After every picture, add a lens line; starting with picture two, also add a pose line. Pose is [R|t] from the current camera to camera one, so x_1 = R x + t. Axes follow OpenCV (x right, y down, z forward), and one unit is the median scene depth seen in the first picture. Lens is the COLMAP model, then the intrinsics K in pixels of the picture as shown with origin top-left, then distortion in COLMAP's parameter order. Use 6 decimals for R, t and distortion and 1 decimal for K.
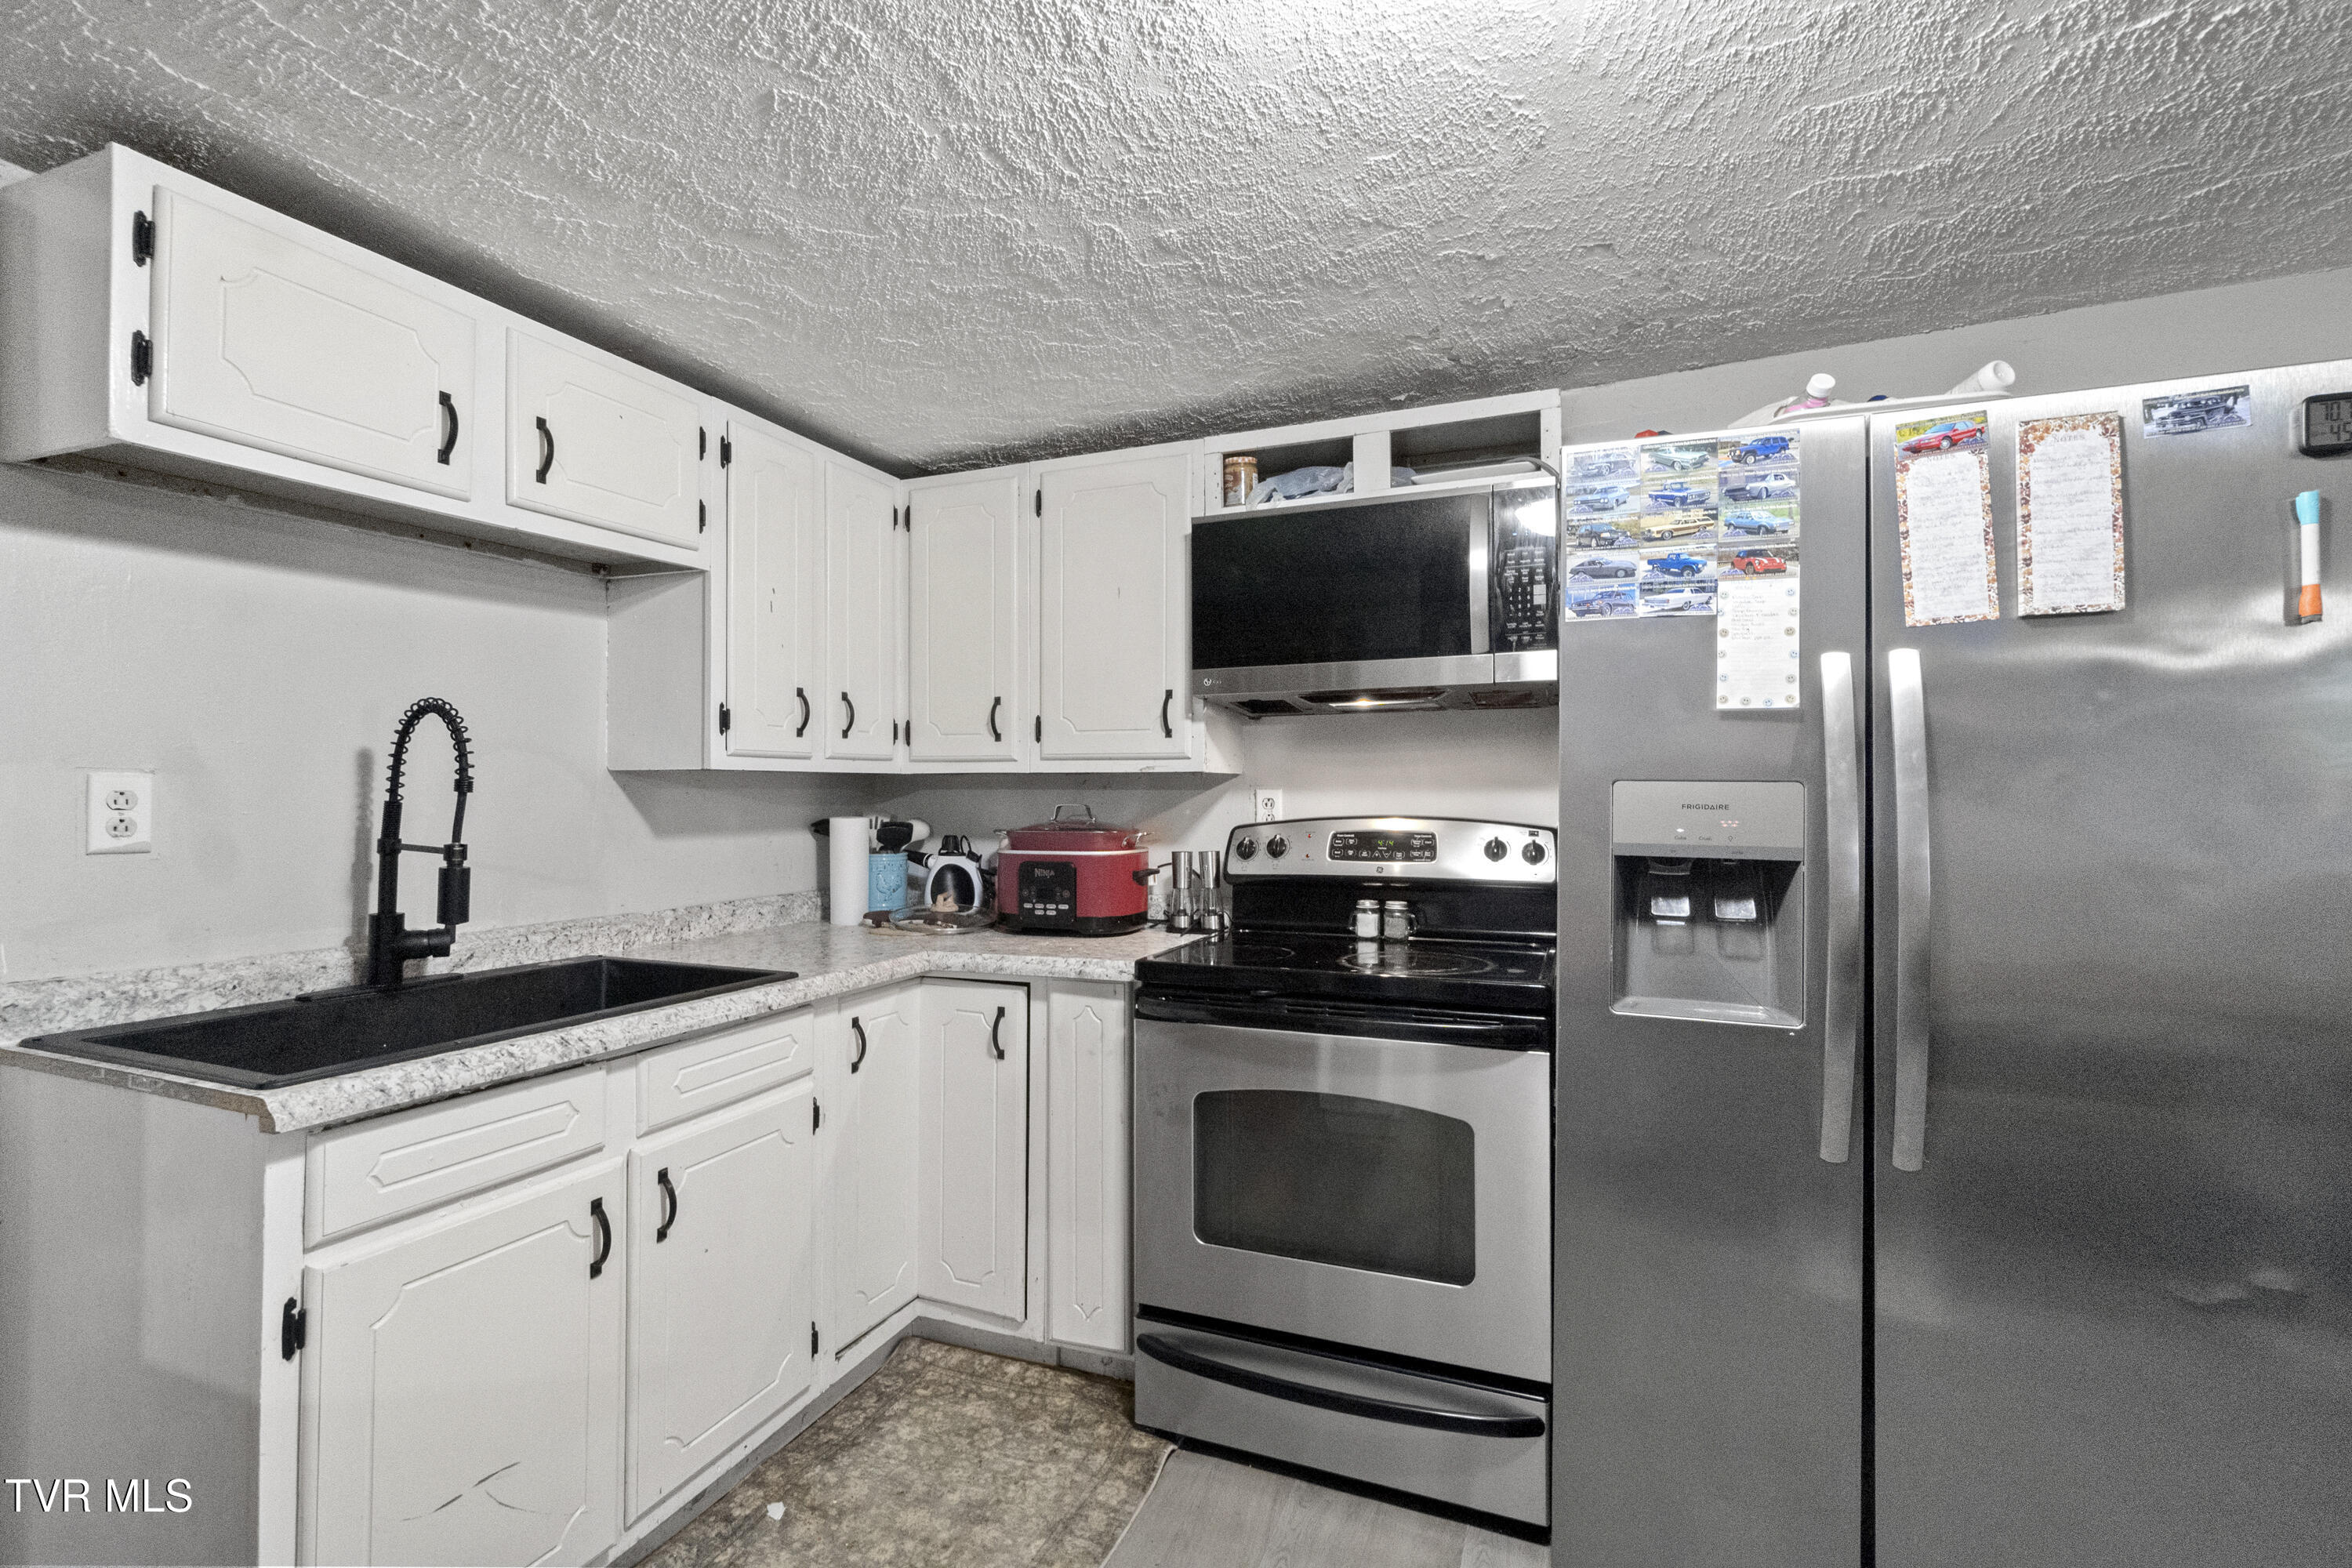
lens RADIAL K [[1024.6, 0, 1172.1], [0, 1024.6, 785.5], [0, 0, 1]] dist [-0.006205, 0.001760]
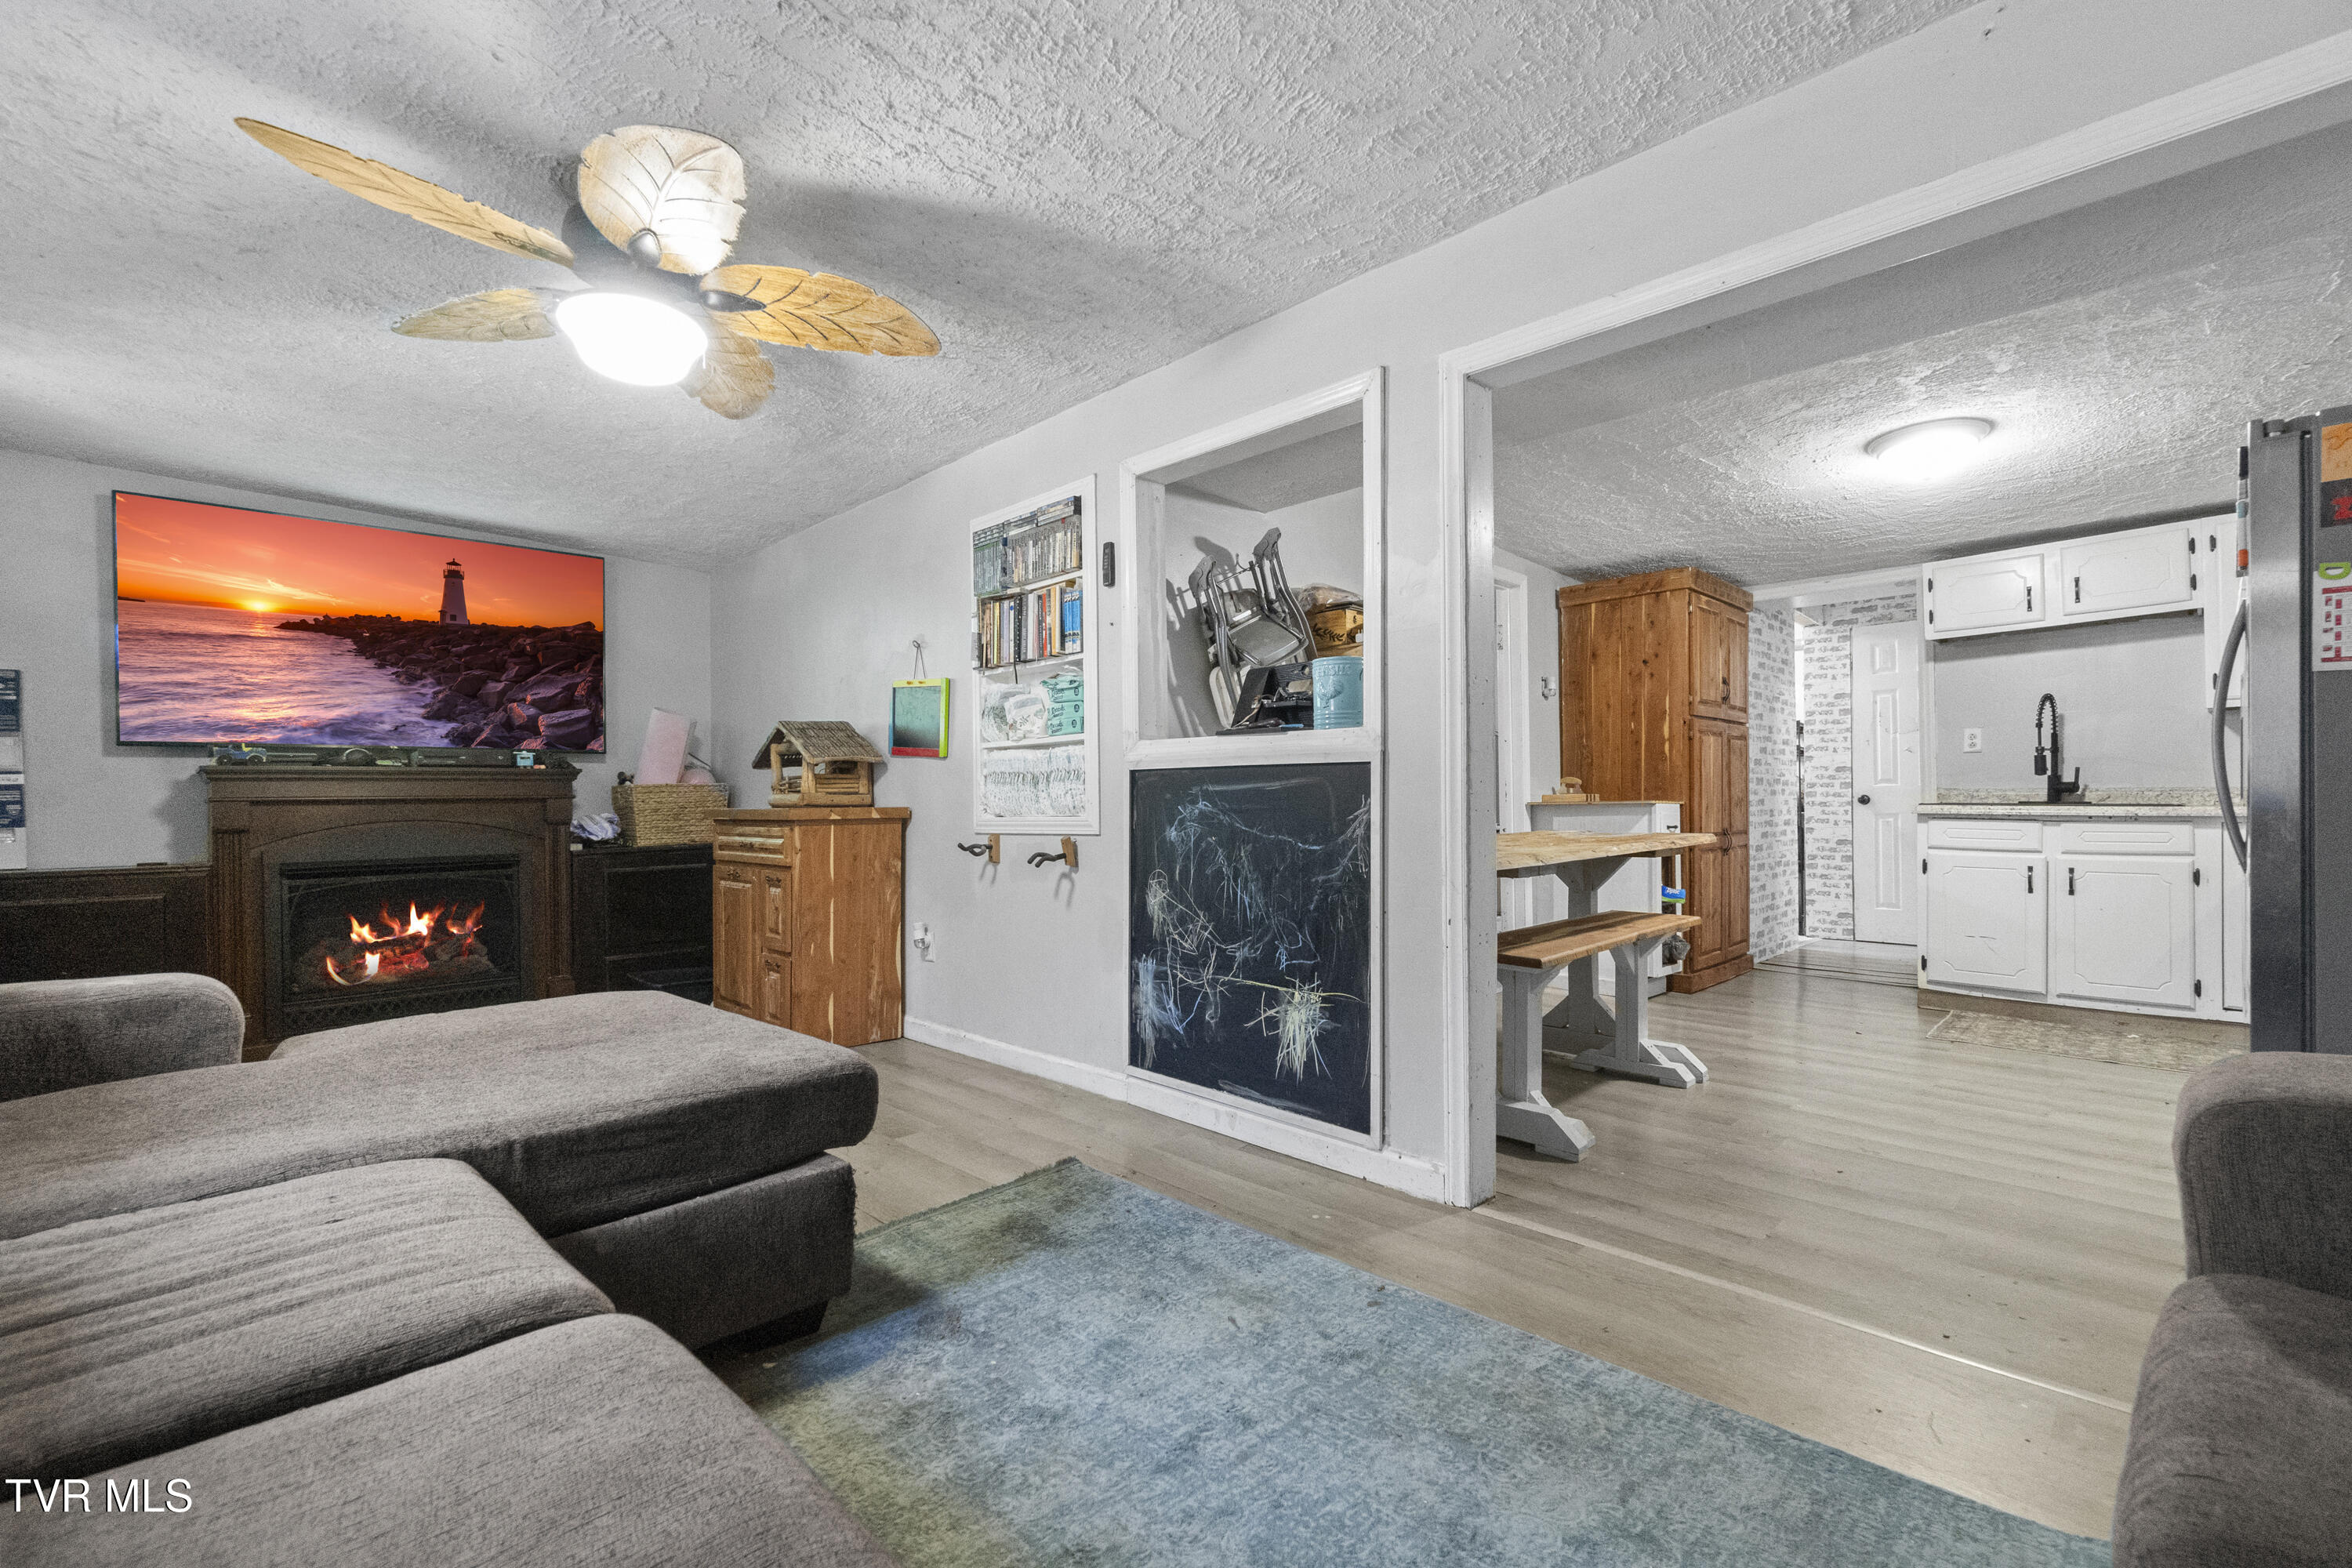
lens RADIAL K [[1024.6, 0, 1170.9], [0, 1024.6, 804.2], [0, 0, 1]] dist [-0.006205, 0.001760]
pose [[-0.397298, 0.000126, -0.917690, 2.437311], [0.014975, 0.999868, -0.006346, 0.172487], [0.917567, -0.016263, -0.397248, -0.056826]]
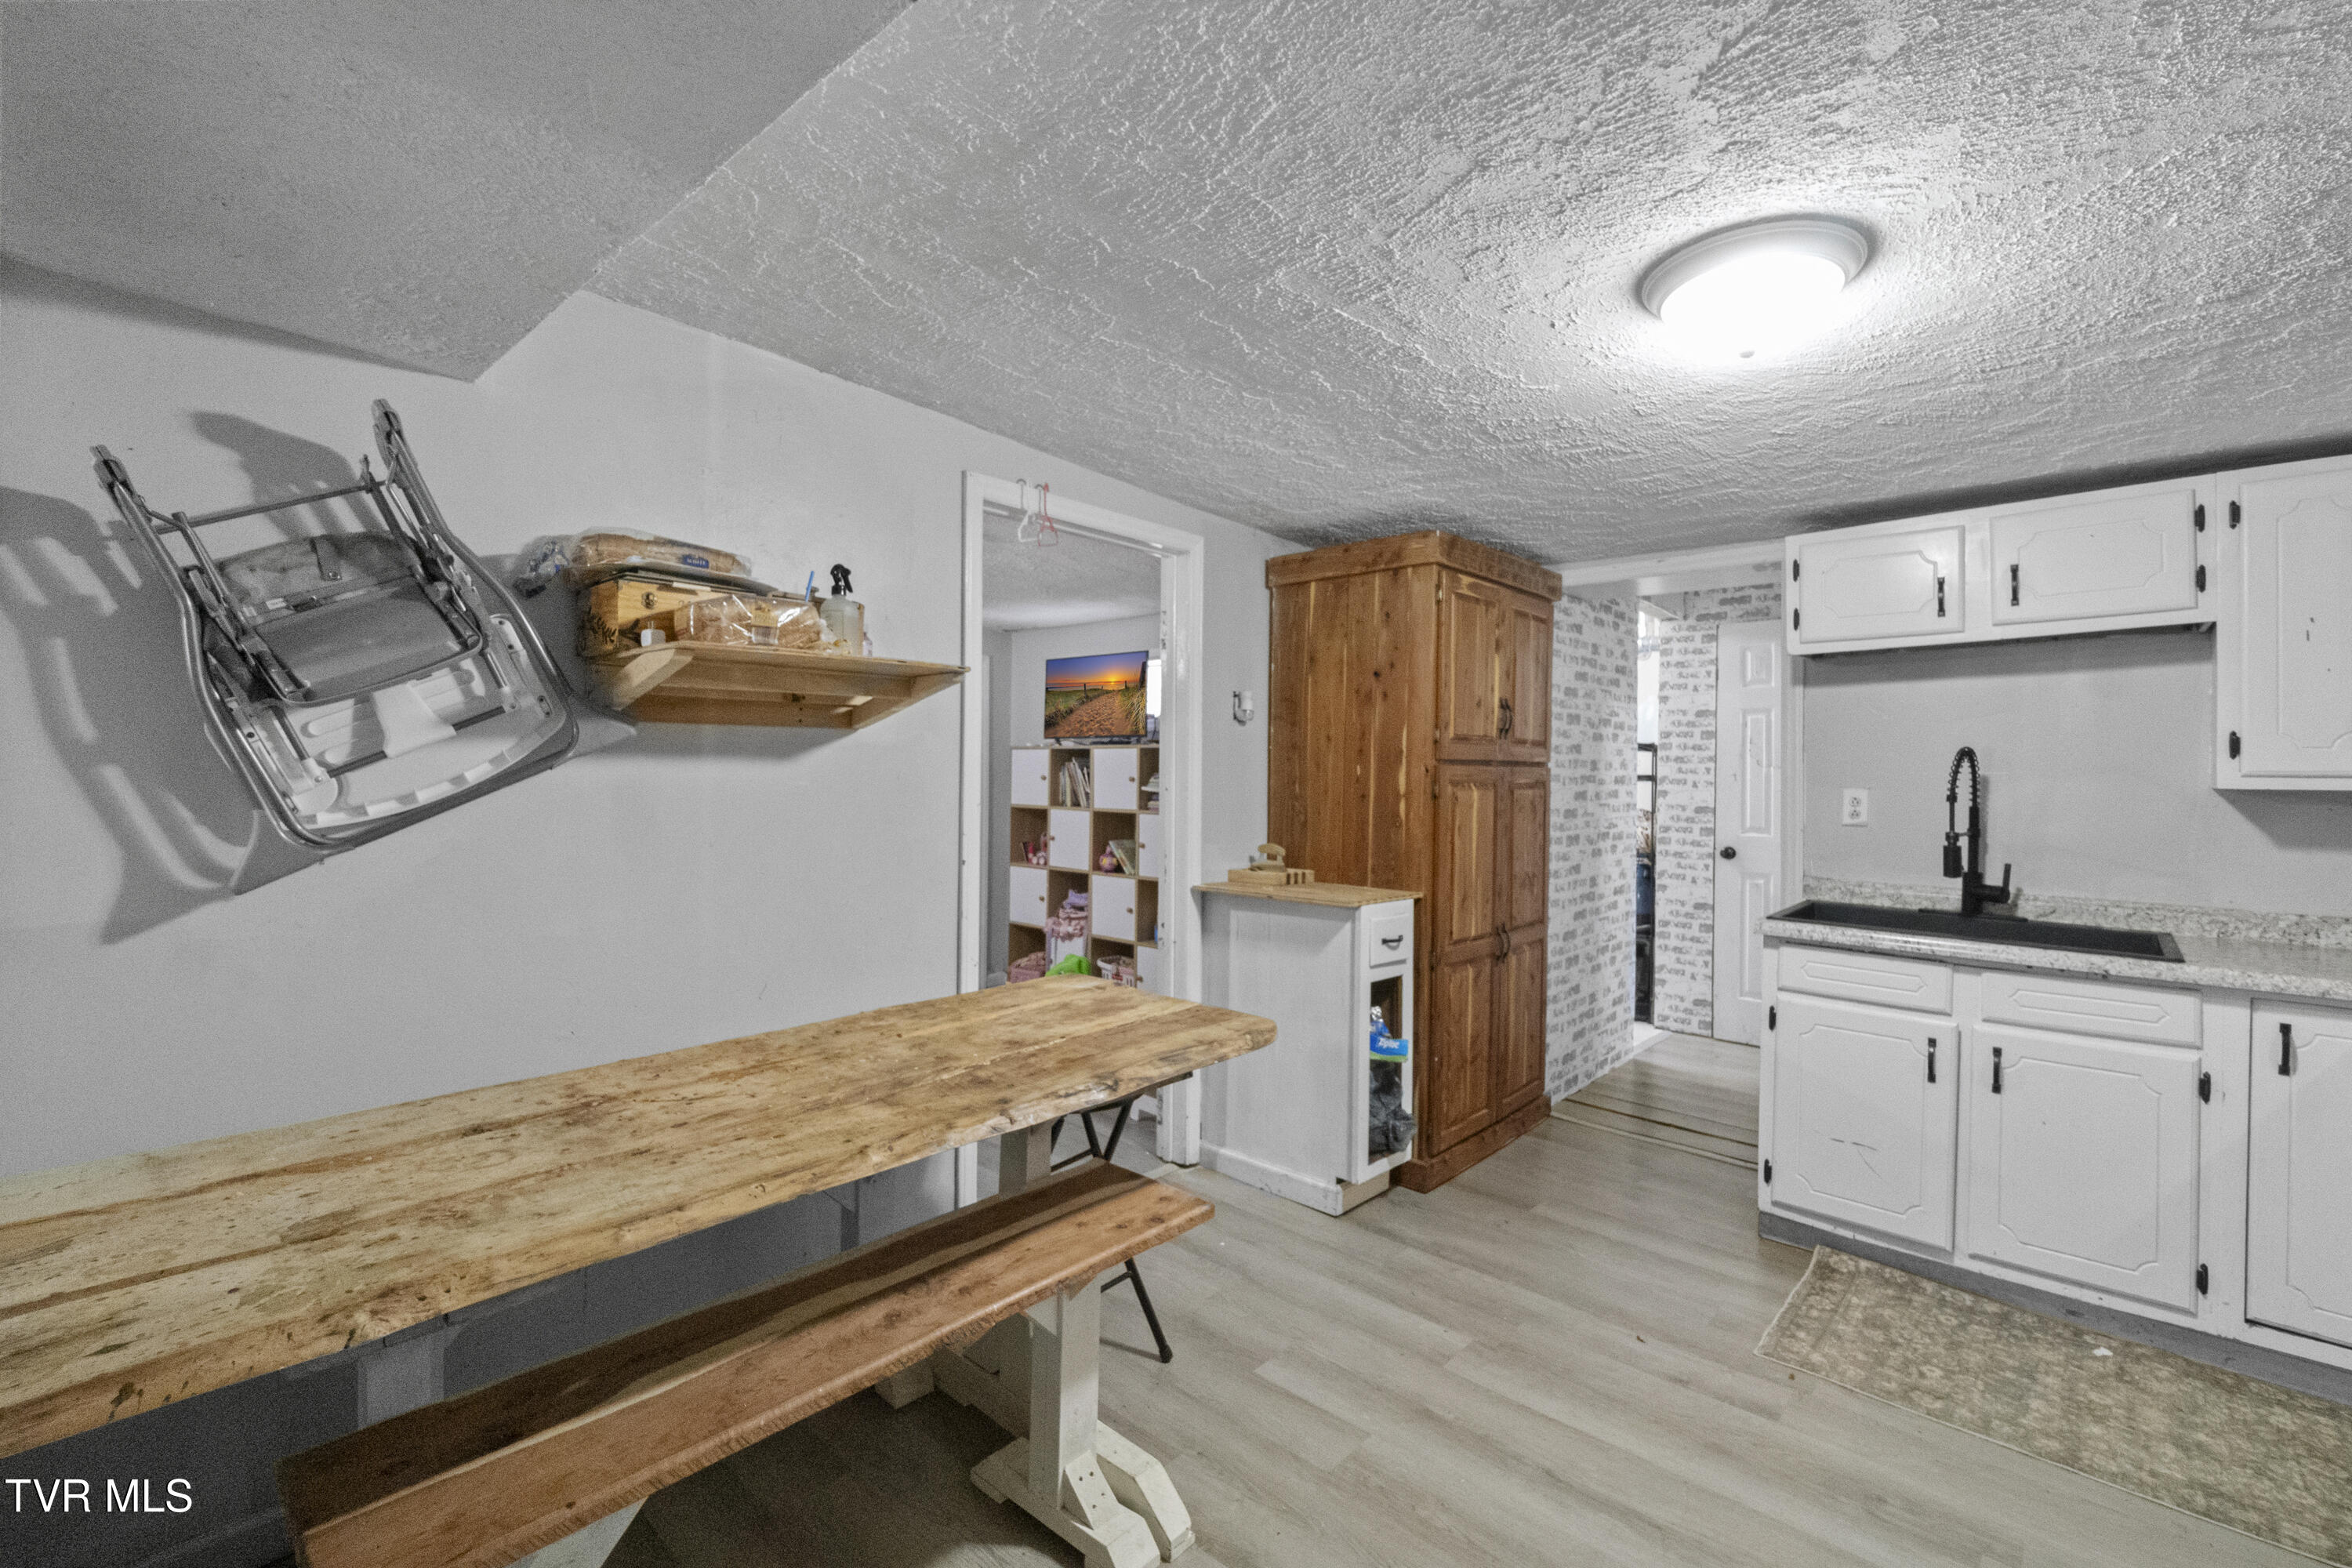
lens RADIAL K [[1024.6, 0, 1179.7], [0, 1024.6, 772.1], [0, 0, 1]] dist [-0.006205, 0.001760]
pose [[-0.343432, -0.004431, -0.939167, 1.217853], [-0.005449, 0.999981, -0.002726, -0.028732], [0.939162, 0.004181, -0.343449, 0.317467]]
